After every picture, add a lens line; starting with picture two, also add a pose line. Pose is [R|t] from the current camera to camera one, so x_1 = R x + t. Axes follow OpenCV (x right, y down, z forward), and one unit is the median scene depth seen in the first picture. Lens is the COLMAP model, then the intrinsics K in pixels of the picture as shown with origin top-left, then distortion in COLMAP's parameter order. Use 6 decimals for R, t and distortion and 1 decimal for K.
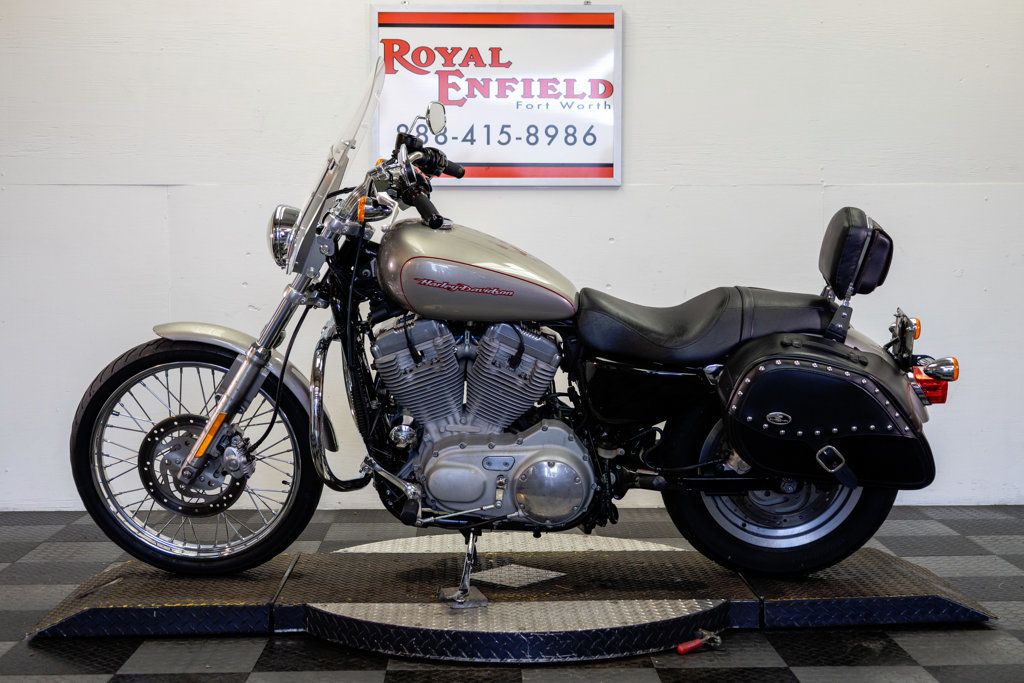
lens RADIAL K [[1466.7, 0, 511.0], [0, 1466.7, 338.9], [0, 0, 1]] dist [0.032650, -0.111847]
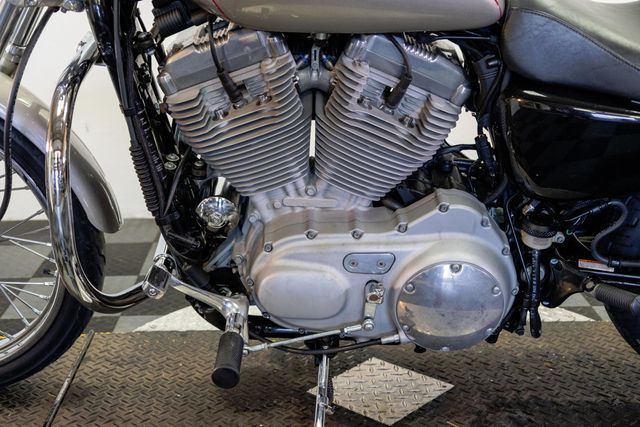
lens RADIAL K [[890.6, 0, 319.2], [0, 890.6, 212.3], [0, 0, 1]] dist [0.017320, 0.122494]
pose [[0.999963, -0.008554, 0.000073, -0.029129], [0.008356, 0.978548, 0.205851, -0.014611], [-0.001832, -0.205843, 0.978583, 0.625436]]
